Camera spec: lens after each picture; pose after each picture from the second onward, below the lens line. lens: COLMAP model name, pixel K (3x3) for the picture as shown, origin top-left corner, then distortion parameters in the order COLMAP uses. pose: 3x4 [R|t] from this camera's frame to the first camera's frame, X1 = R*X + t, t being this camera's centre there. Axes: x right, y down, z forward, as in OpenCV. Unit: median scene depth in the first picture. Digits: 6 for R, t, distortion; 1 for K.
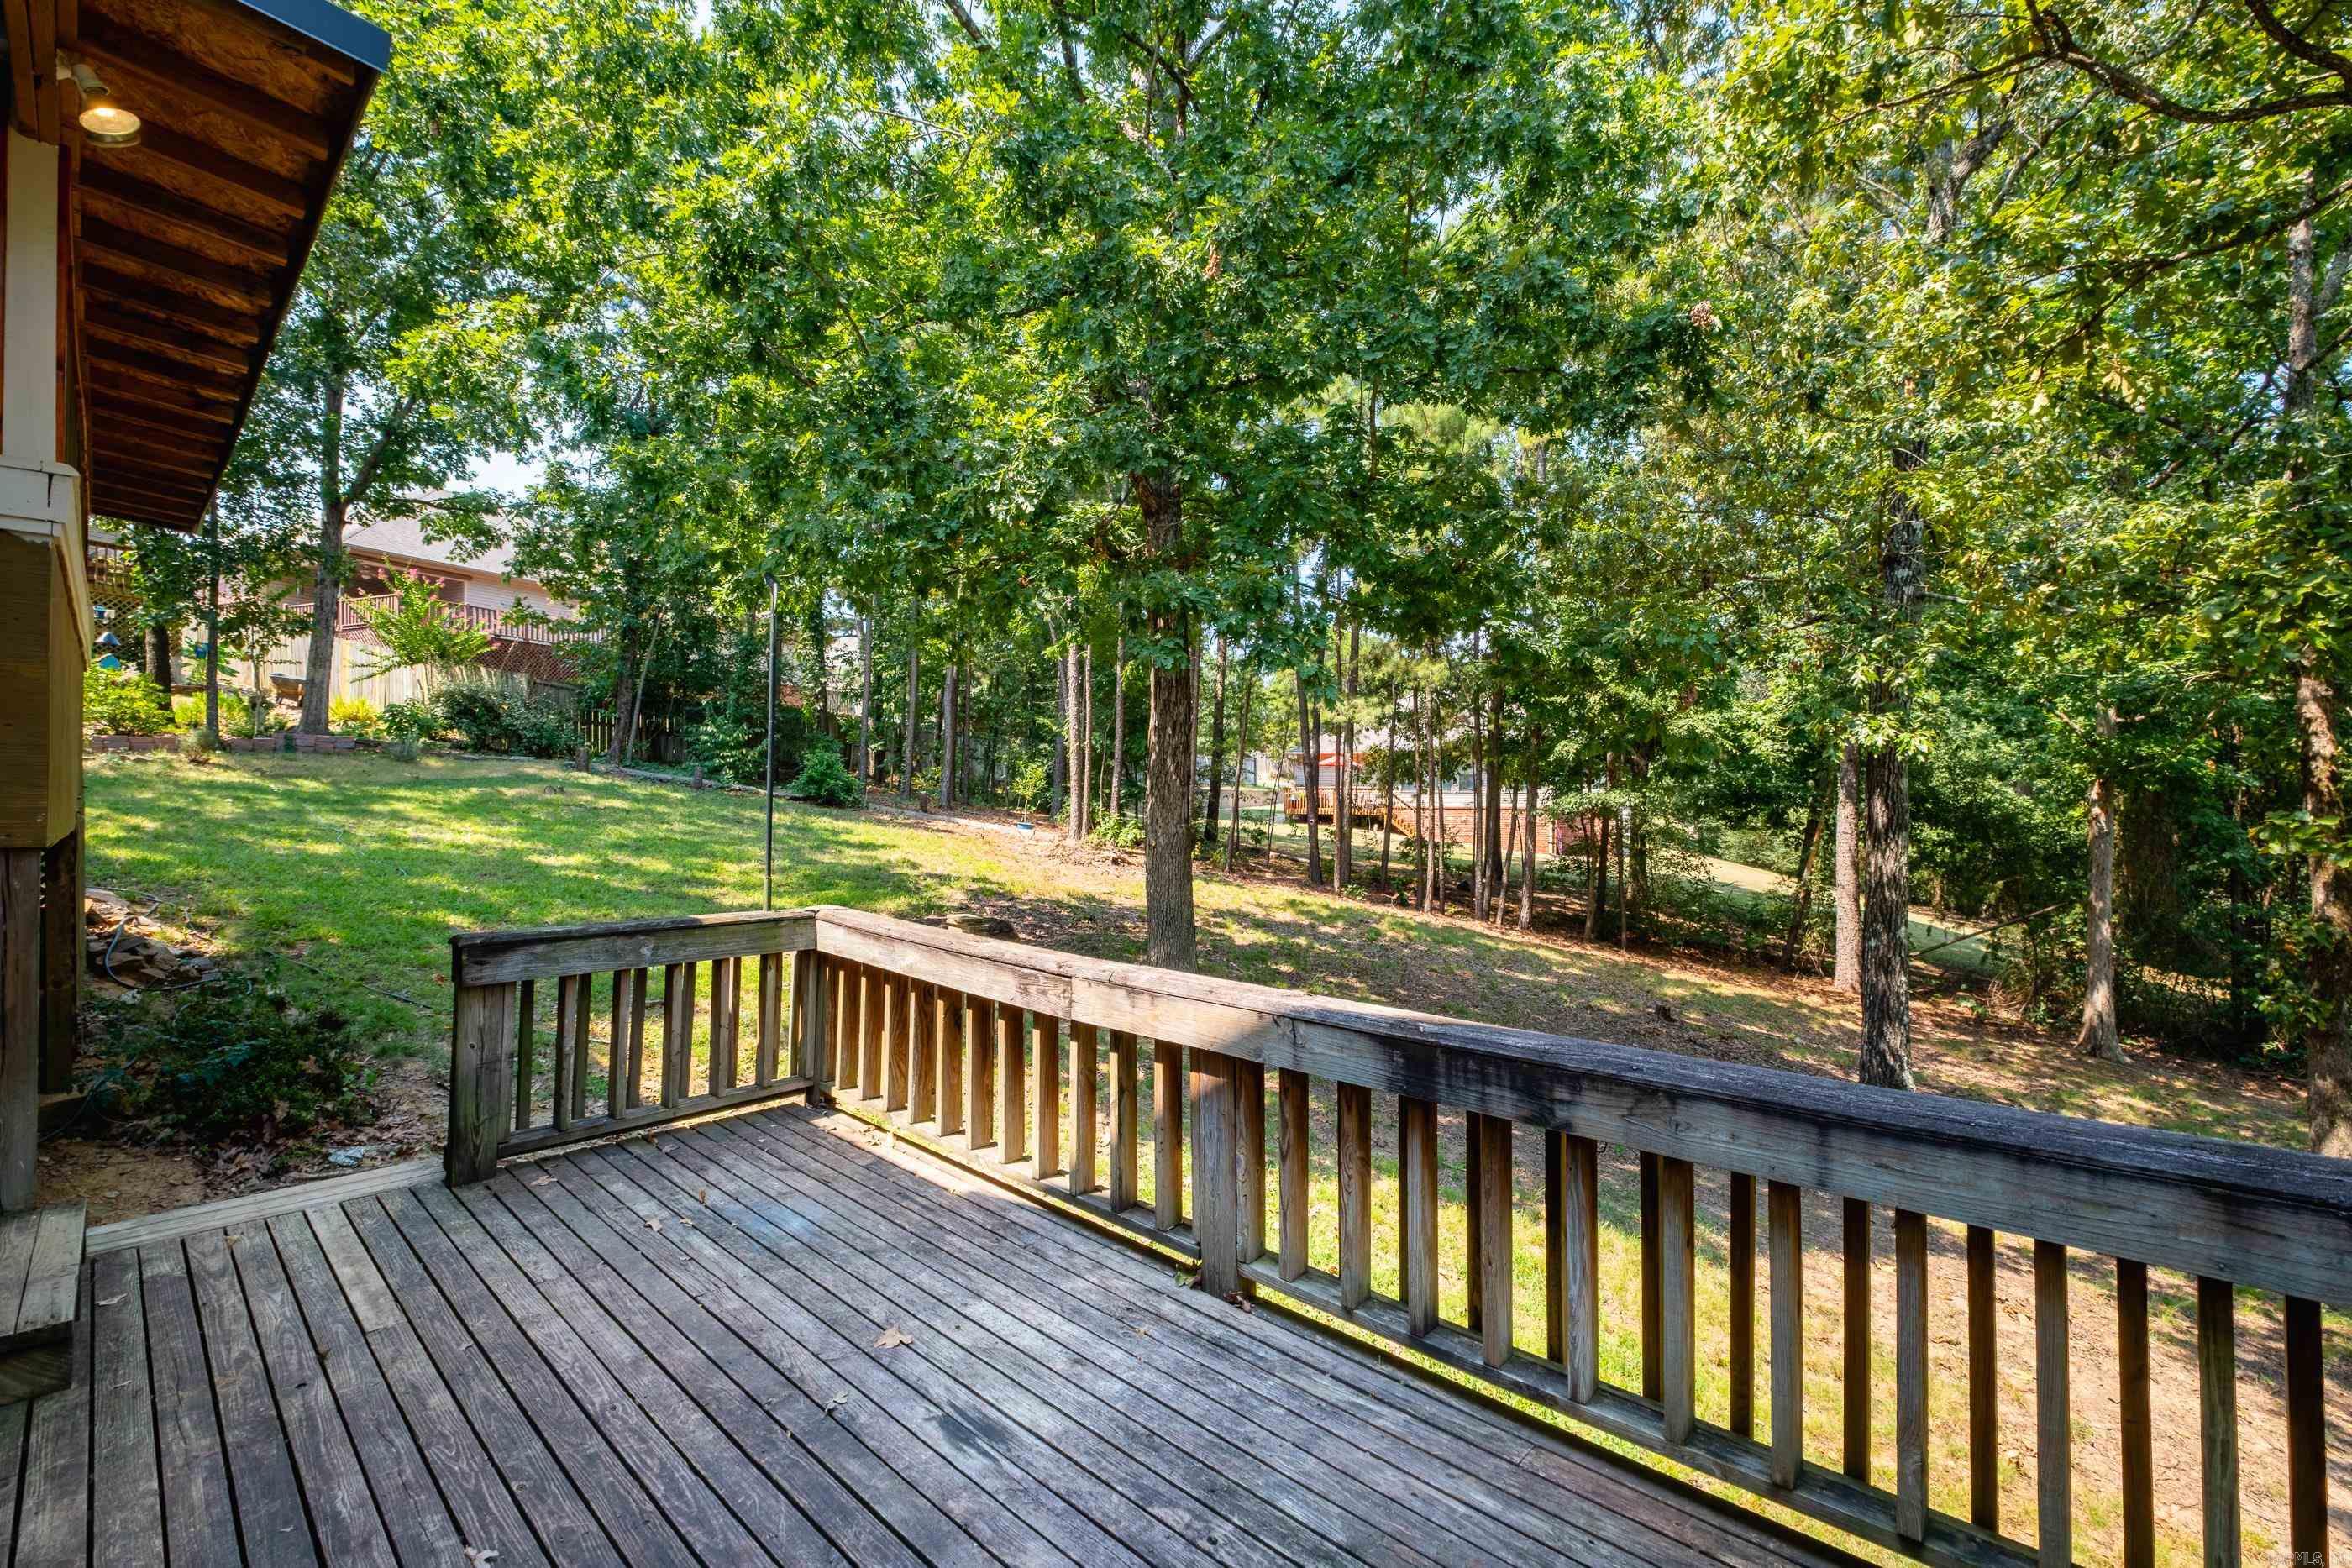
lens RADIAL K [[1021.5, 0, 1185.2], [0, 1021.5, 775.7], [0, 0, 1]] dist [0.007512, -0.003673]
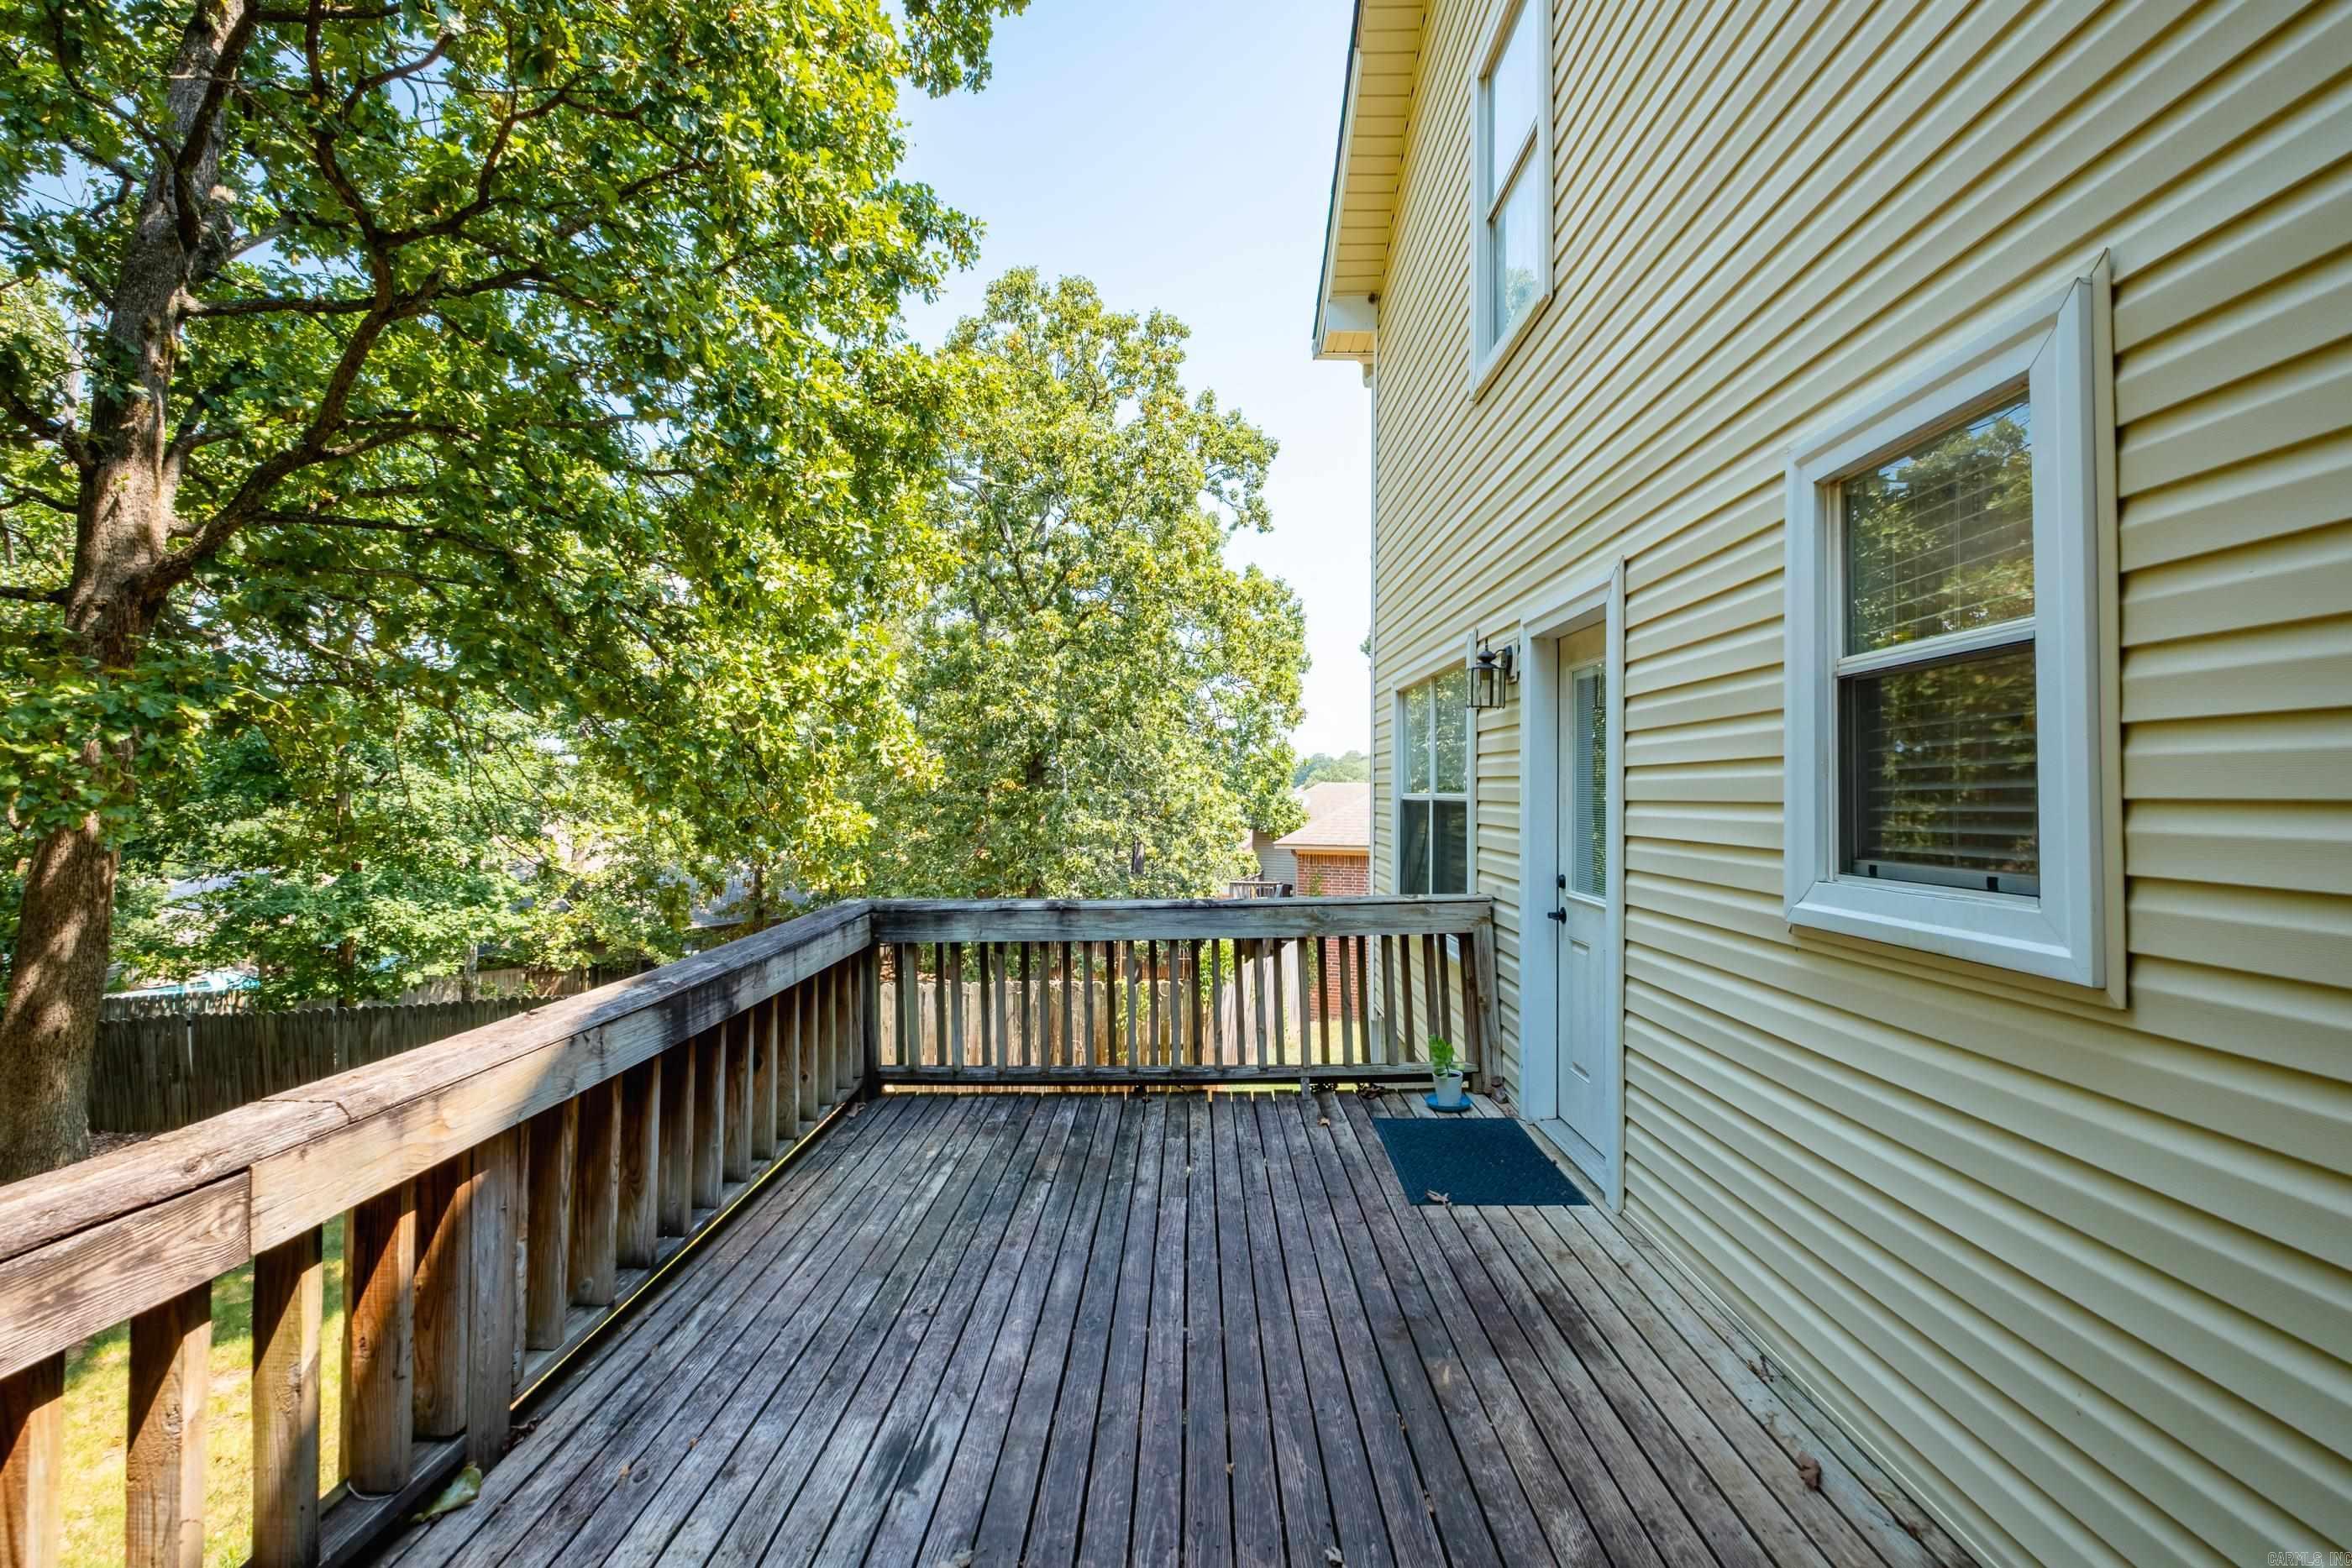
lens RADIAL K [[1021.5, 0, 1182.4], [0, 1021.5, 775.3], [0, 0, 1]] dist [0.007512, -0.003673]
pose [[-0.681358, -0.000293, 0.731950, -0.241318], [-0.029859, 0.999179, -0.027395, 0.007326], [-0.731341, -0.040521, -0.680807, 0.334820]]
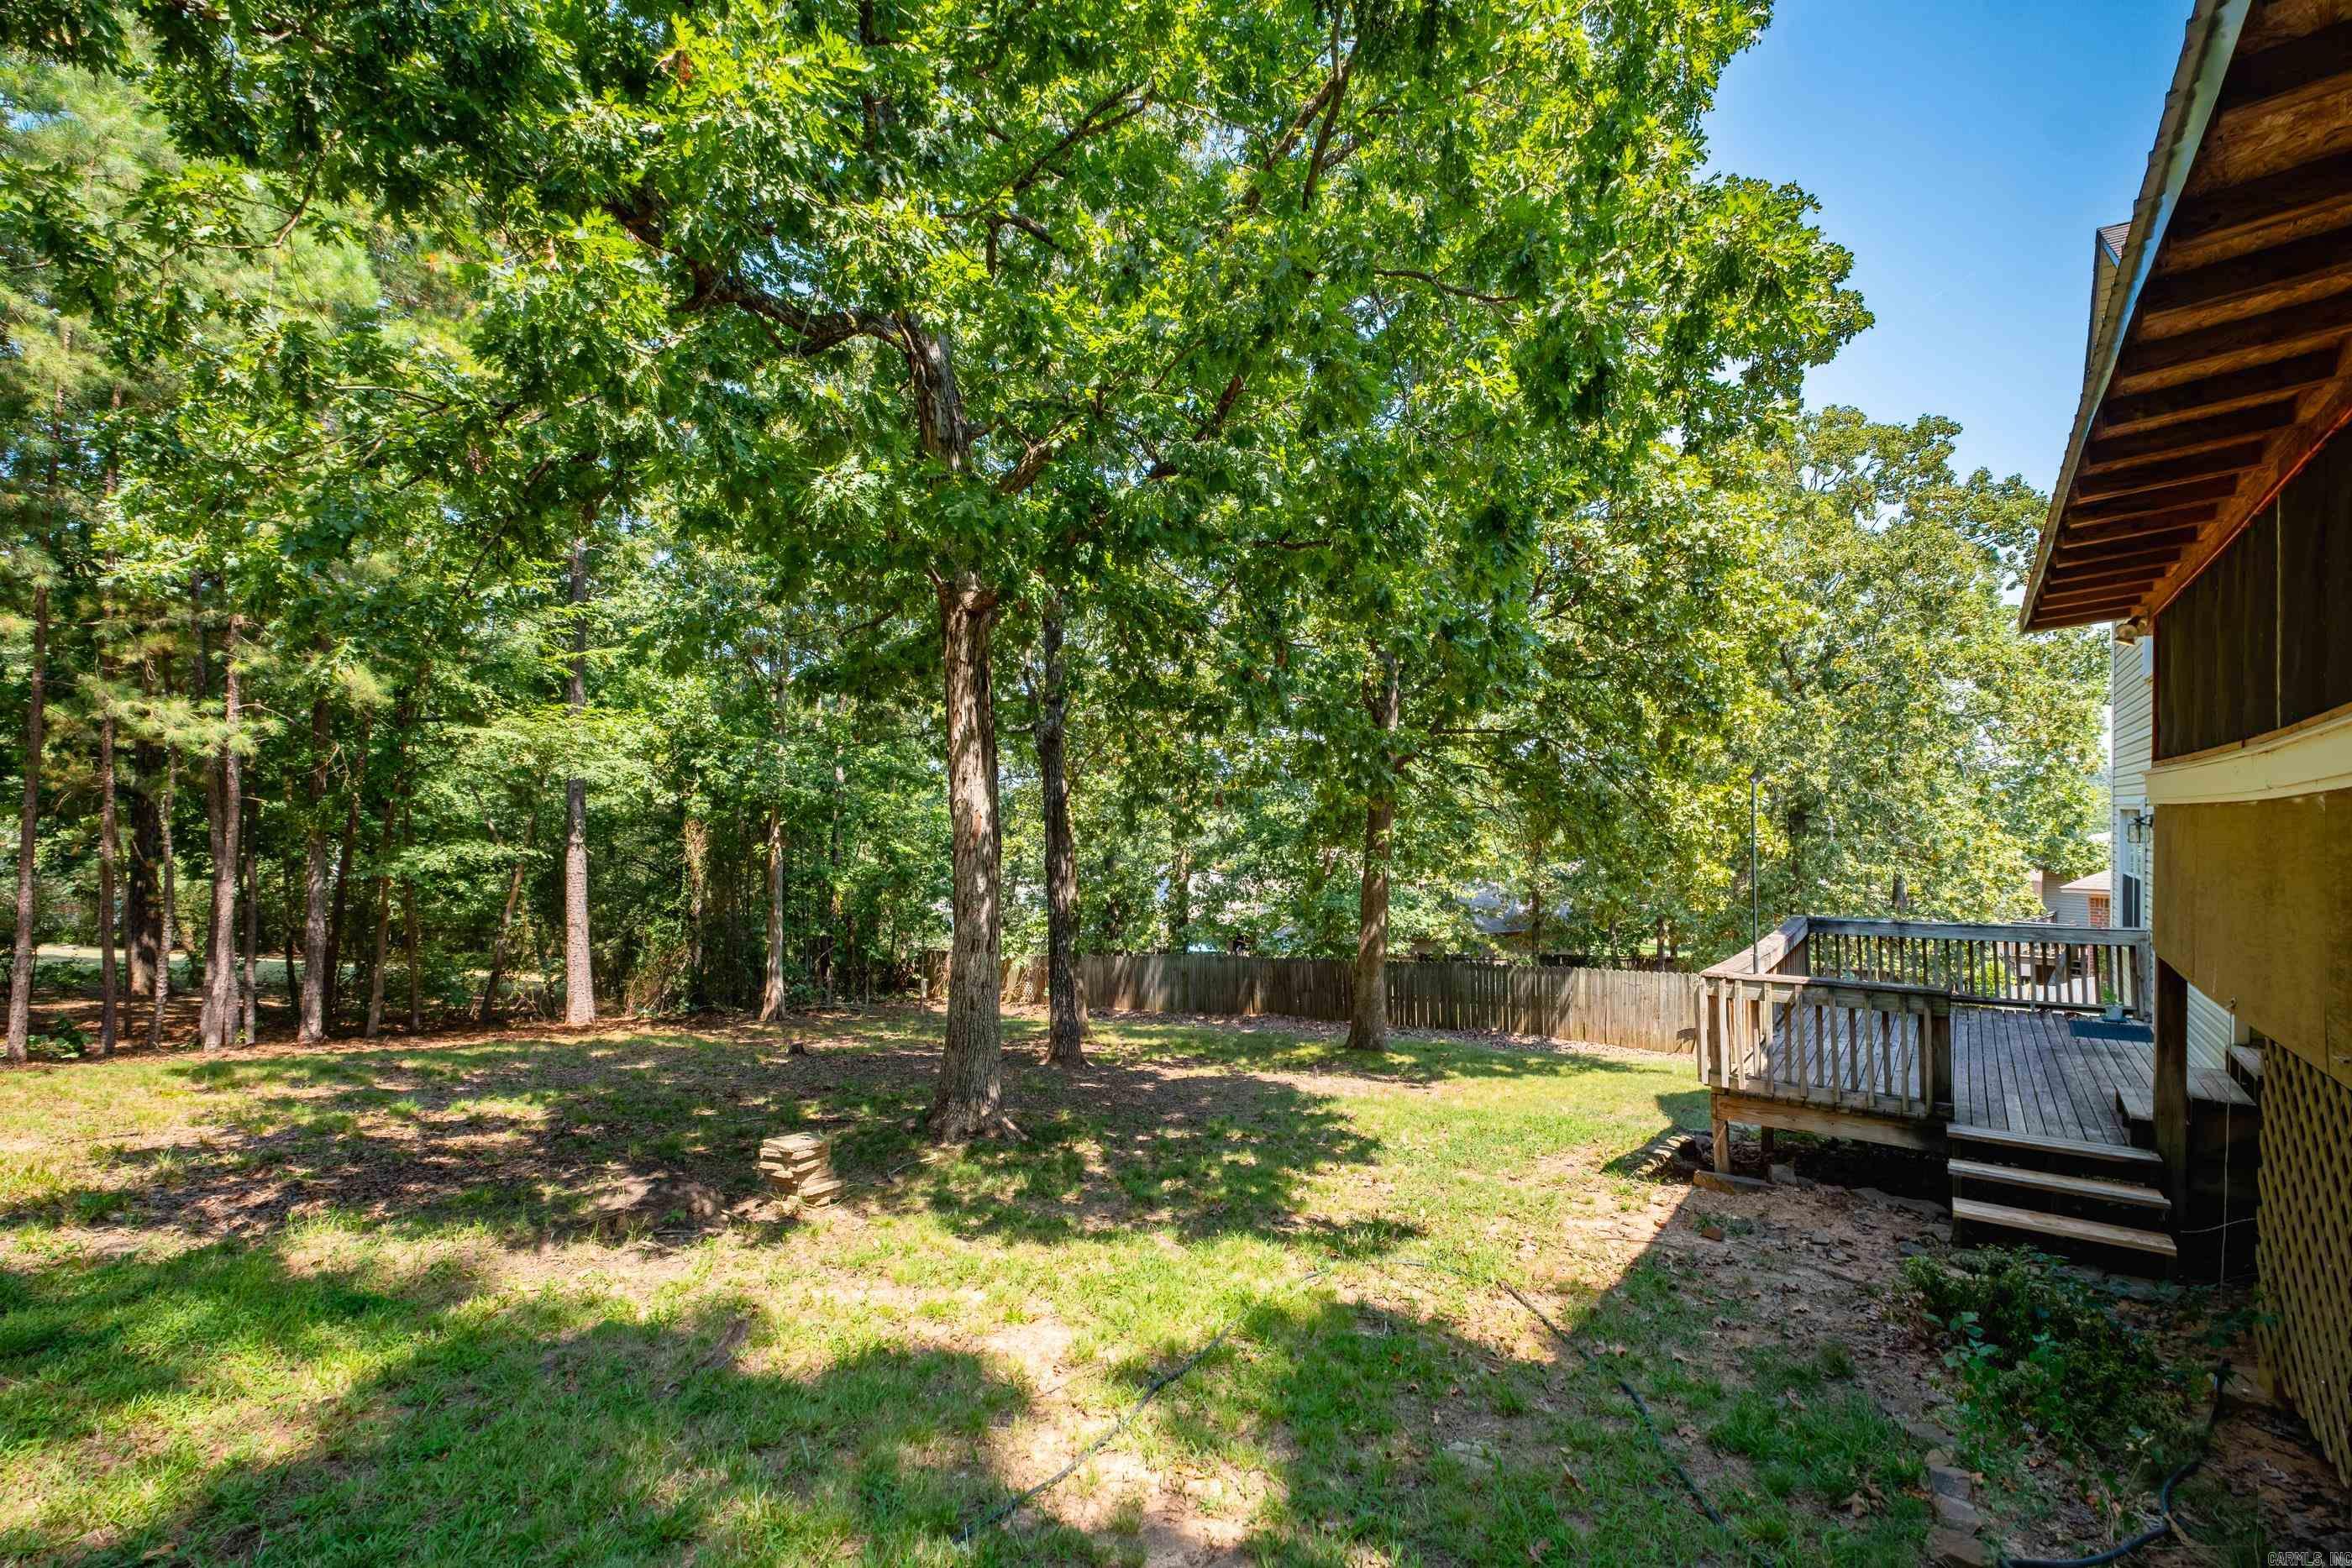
lens RADIAL K [[1021.5, 0, 1181.0], [0, 1021.5, 815.1], [0, 0, 1]] dist [0.007512, -0.003673]
pose [[-0.108054, -0.012312, 0.994069, -0.759701], [-0.023830, 0.999668, 0.009791, -0.041601], [-0.993859, -0.022631, -0.108311, 0.834998]]
